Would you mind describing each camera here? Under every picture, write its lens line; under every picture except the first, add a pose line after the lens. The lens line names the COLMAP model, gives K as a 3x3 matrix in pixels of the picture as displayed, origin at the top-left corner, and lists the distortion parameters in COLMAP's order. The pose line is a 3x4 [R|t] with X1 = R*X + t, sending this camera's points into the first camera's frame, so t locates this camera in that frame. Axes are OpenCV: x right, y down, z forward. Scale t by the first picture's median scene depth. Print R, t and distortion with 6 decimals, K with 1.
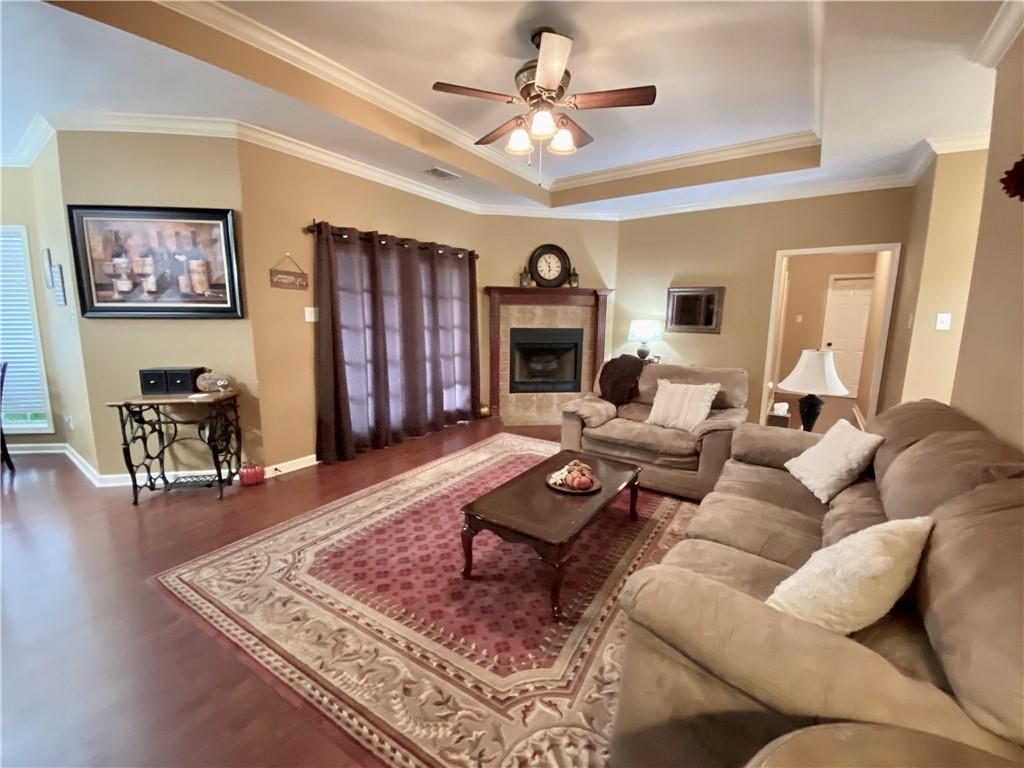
lens RADIAL K [[413.9, 0, 512.0], [0, 413.9, 384.0], [0, 0, 1]] dist [0.030119, -0.025382]
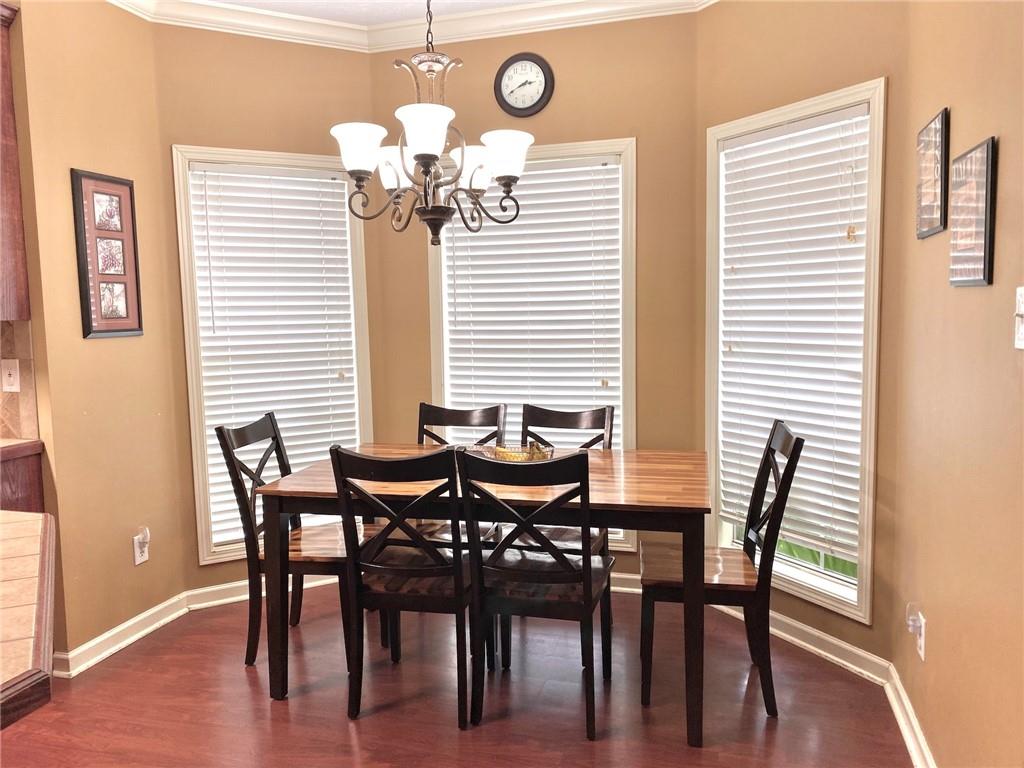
lens RADIAL K [[813.6, 0, 470.6], [0, 813.6, 380.2], [0, 0, 1]] dist [0.023389, -0.007133]
pose [[0.303602, 0.069872, -0.950233, -0.475078], [-0.128455, 0.991204, 0.031843, -0.073415], [0.944100, 0.112394, 0.309907, 0.362613]]
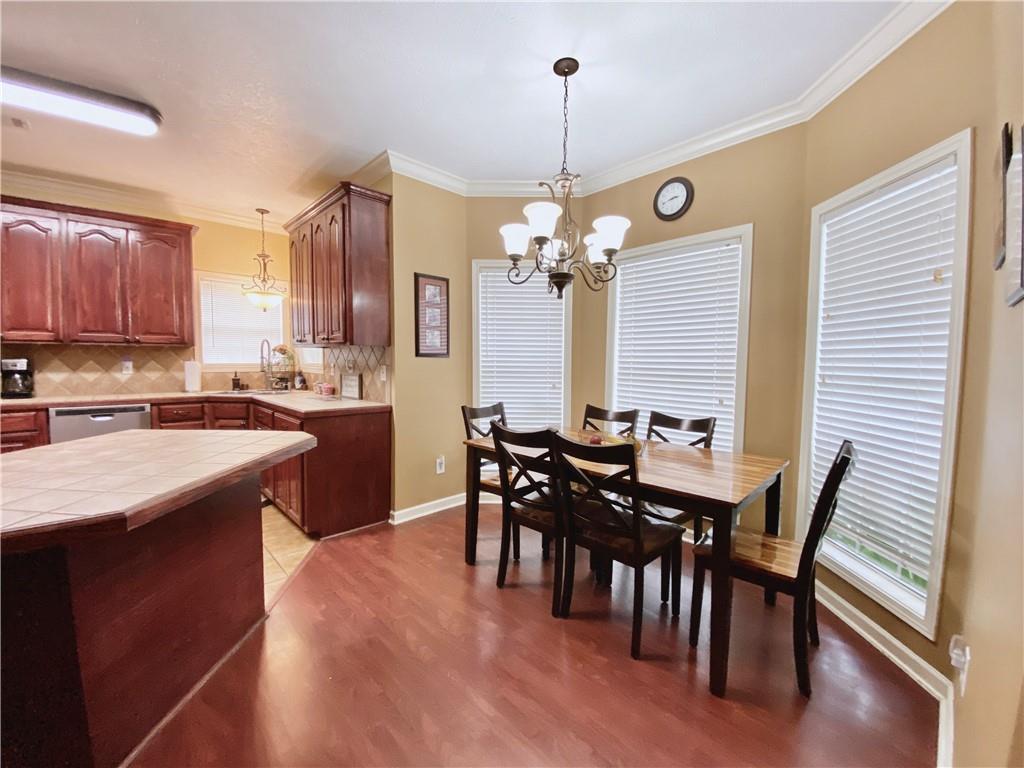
lens RADIAL K [[413.9, 0, 512.0], [0, 413.9, 384.0], [0, 0, 1]] dist [0.030119, -0.025382]
pose [[-0.203533, 0.039568, -0.978268, -0.586054], [-0.171019, 0.982385, 0.075316, -0.080410], [0.964016, 0.182631, -0.193181, 0.580124]]
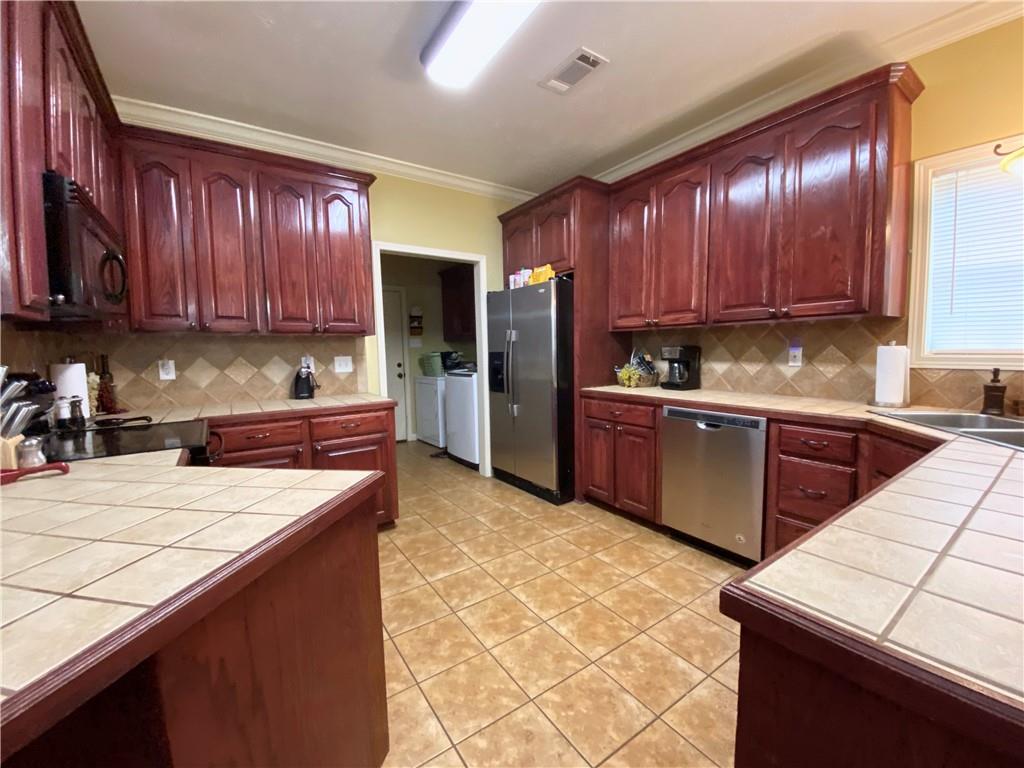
lens RADIAL K [[413.9, 0, 512.0], [0, 413.9, 384.0], [0, 0, 1]] dist [0.030119, -0.025382]
pose [[-0.933025, -0.025668, 0.358895, -1.111560], [0.065964, 0.968344, 0.240745, -0.038831], [-0.353713, 0.248295, -0.901796, 0.297872]]
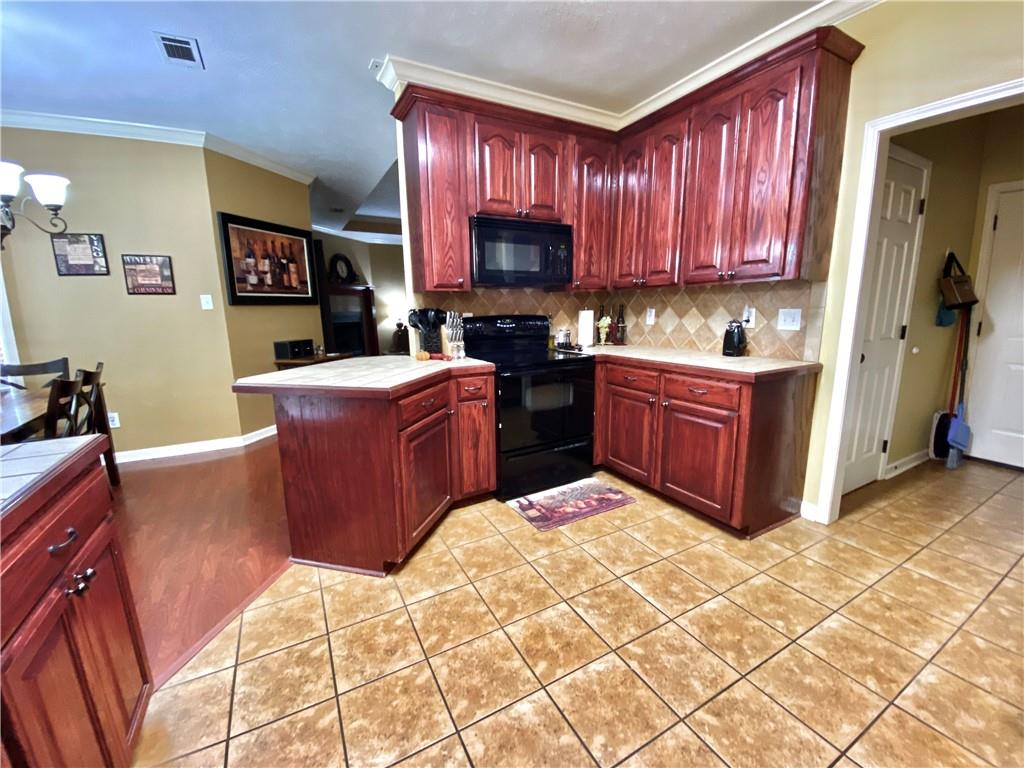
lens RADIAL K [[413.9, 0, 512.0], [0, 413.9, 384.0], [0, 0, 1]] dist [0.030119, -0.025382]
pose [[0.450864, -0.182998, 0.873632, -1.237388], [0.166878, 0.978782, 0.118901, 0.038801], [-0.876854, 0.092182, 0.471836, -0.186090]]
